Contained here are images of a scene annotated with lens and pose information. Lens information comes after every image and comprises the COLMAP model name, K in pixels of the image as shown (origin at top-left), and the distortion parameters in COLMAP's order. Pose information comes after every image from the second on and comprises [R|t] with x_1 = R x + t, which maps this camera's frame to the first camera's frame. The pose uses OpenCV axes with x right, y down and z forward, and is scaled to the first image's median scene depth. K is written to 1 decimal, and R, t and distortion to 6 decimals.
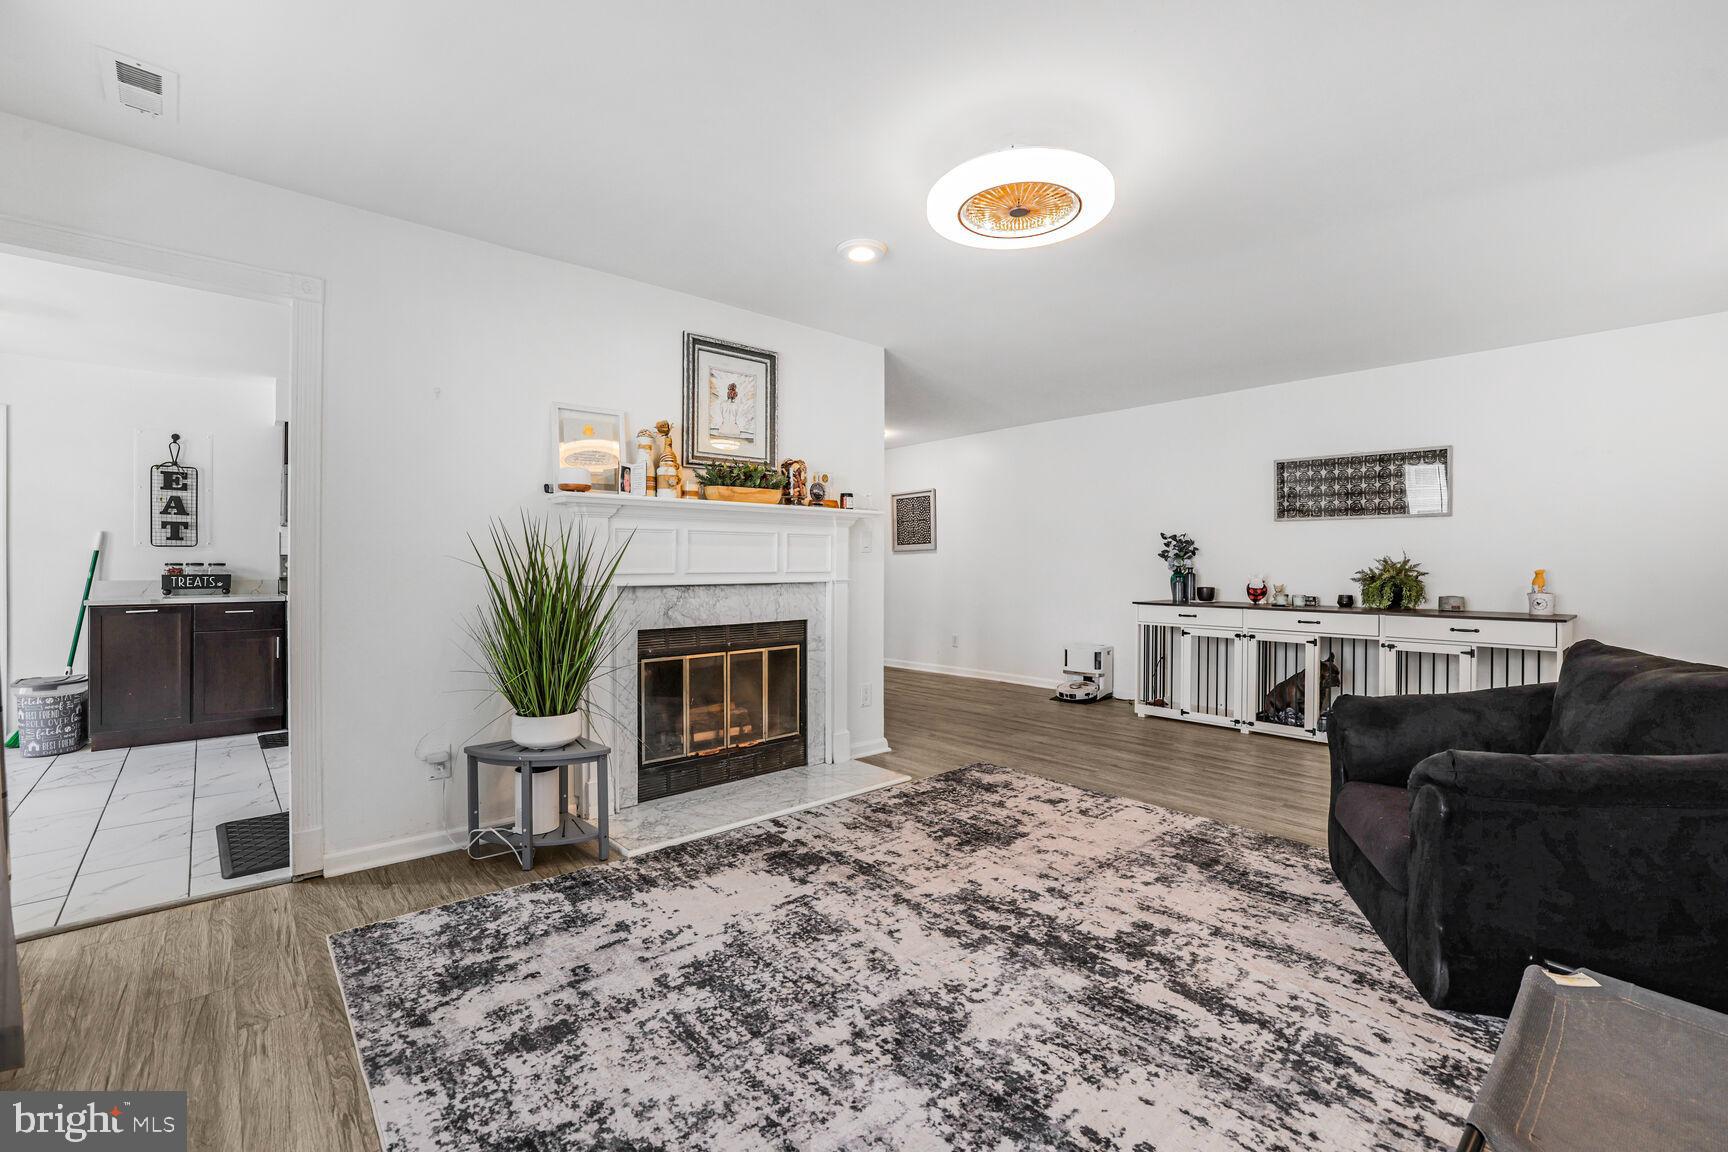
lens RADIAL K [[735.7, 0, 867.5], [0, 735.7, 573.5], [0, 0, 1]] dist [-0.045705, 0.014305]
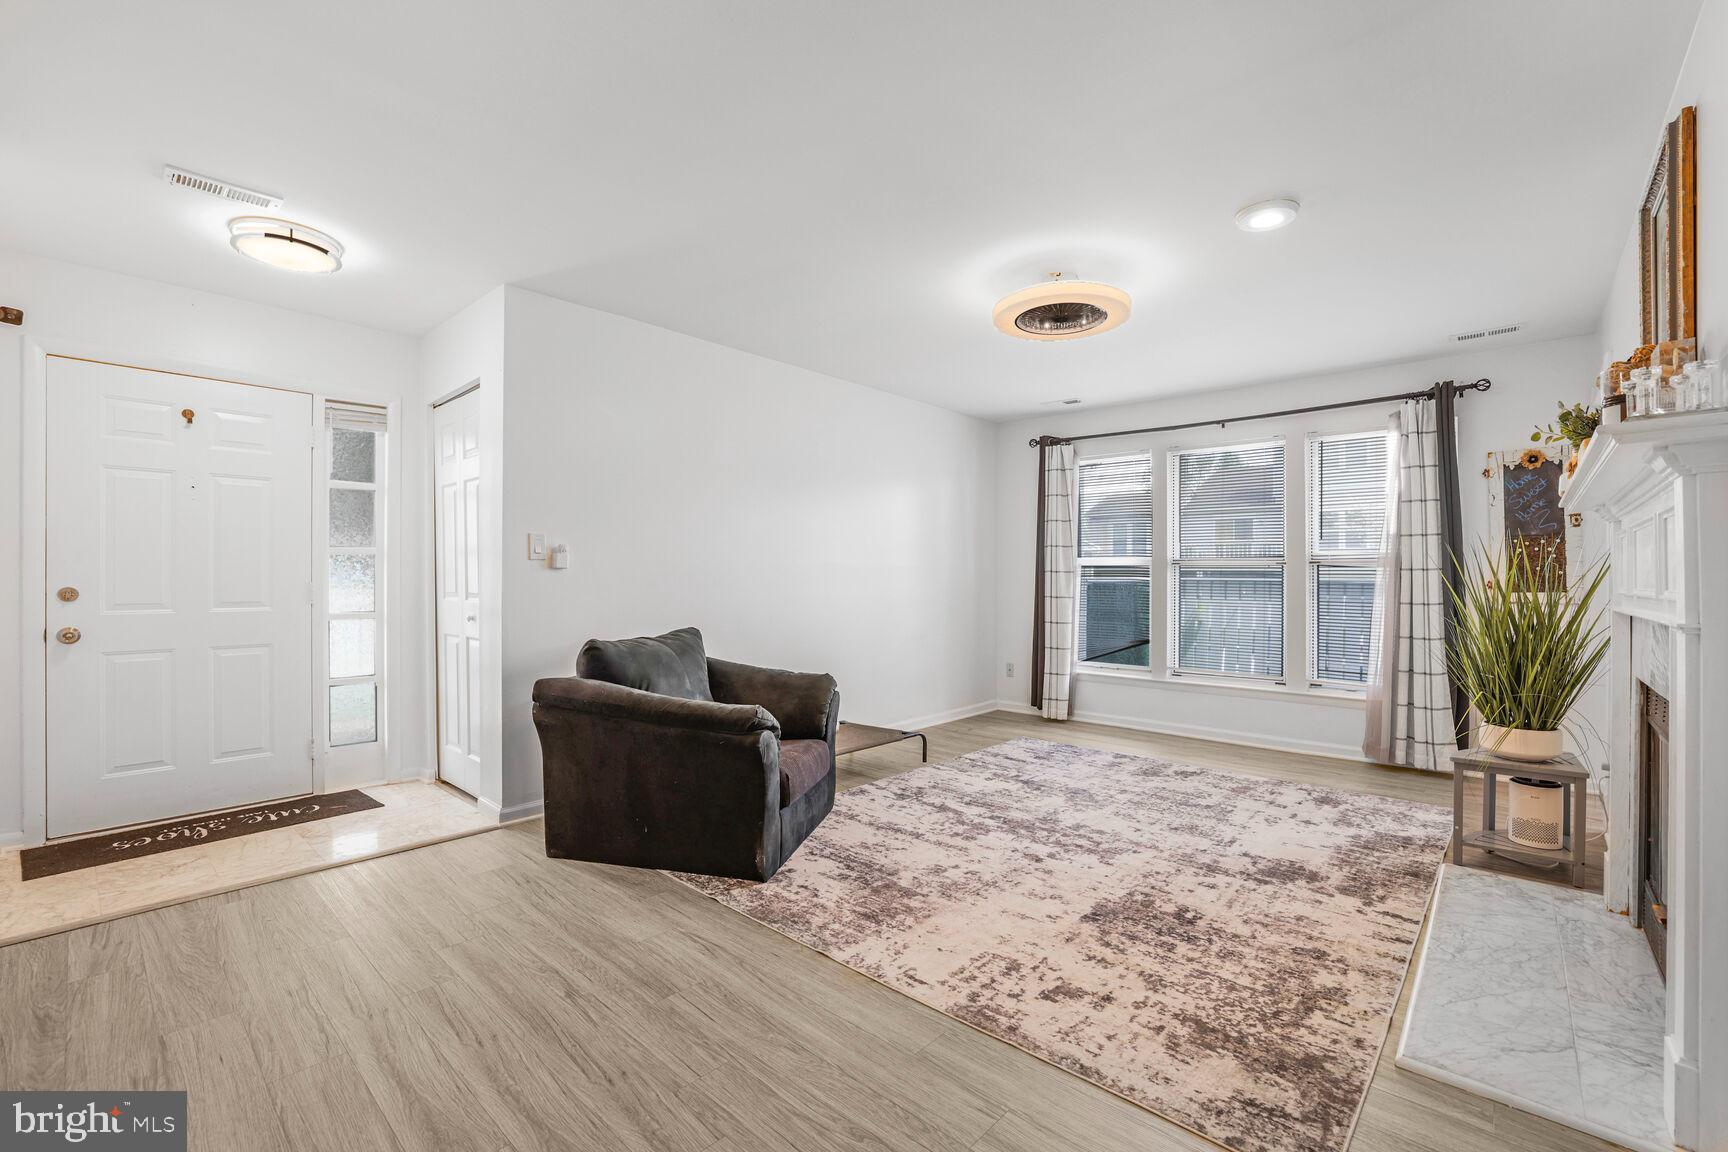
lens RADIAL K [[735.7, 0, 867.5], [0, 735.7, 573.5], [0, 0, 1]] dist [-0.045705, 0.014305]
pose [[-0.994869, -0.007356, -0.100902, 0.663276], [-0.007719, 0.999965, 0.003209, -0.023561], [0.100875, 0.003971, -0.994891, 2.189010]]
